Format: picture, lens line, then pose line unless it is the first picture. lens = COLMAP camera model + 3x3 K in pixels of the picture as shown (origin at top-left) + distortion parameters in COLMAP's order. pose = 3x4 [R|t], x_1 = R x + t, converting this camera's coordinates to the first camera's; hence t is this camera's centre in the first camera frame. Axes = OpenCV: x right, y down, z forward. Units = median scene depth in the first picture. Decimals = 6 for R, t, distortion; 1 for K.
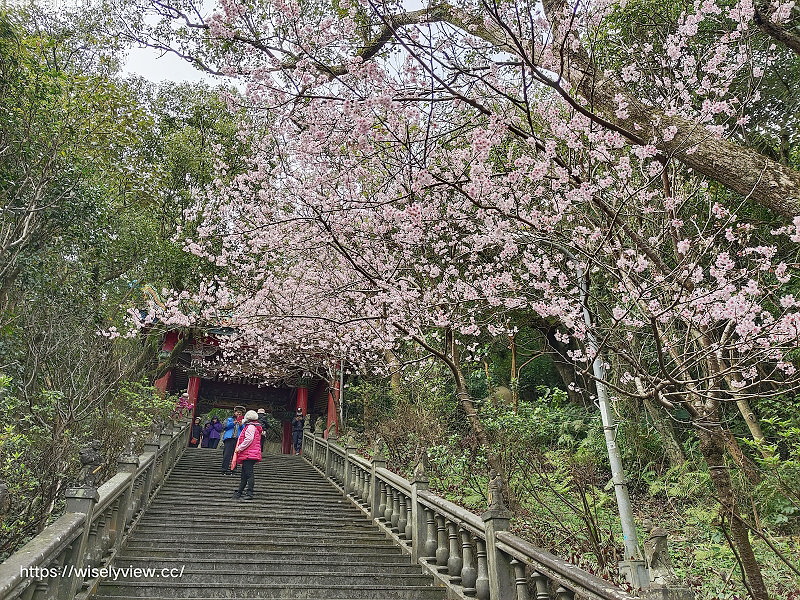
lens RADIAL K [[590.4, 0, 410.3], [0, 590.4, 308.9], [0, 0, 1]] dist [0.040775, -0.000654]
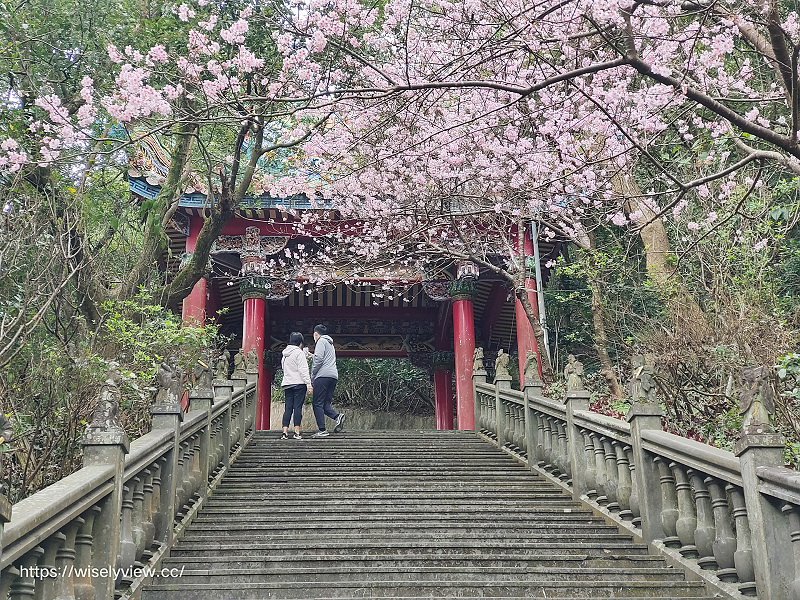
lens RADIAL K [[1146.1, 0, 400.0], [0, 1146.1, 300.0], [0, 0, 1]] dist [0.227246, -0.069578]
pose [[0.967627, -0.102222, -0.230756, -0.022217], [0.129369, 0.985944, 0.105724, 0.056891], [0.216705, -0.132154, 0.967251, 0.133214]]
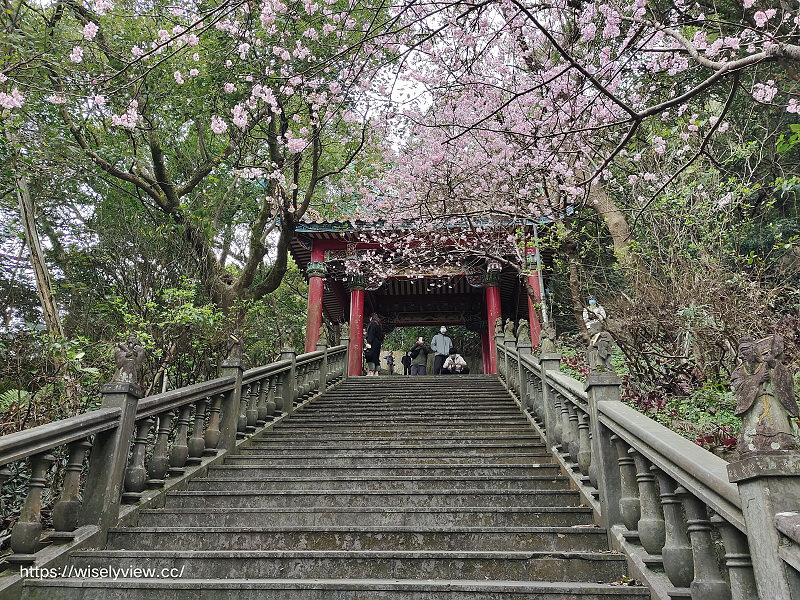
lens RADIAL K [[590.4, 0, 410.3], [0, 590.4, 308.9], [0, 0, 1]] dist [0.040775, -0.000654]
pose [[0.922963, -0.127004, -0.363330, -0.020029], [0.176985, 0.978312, 0.107619, 0.136725], [0.341782, -0.163633, 0.925424, 0.581397]]
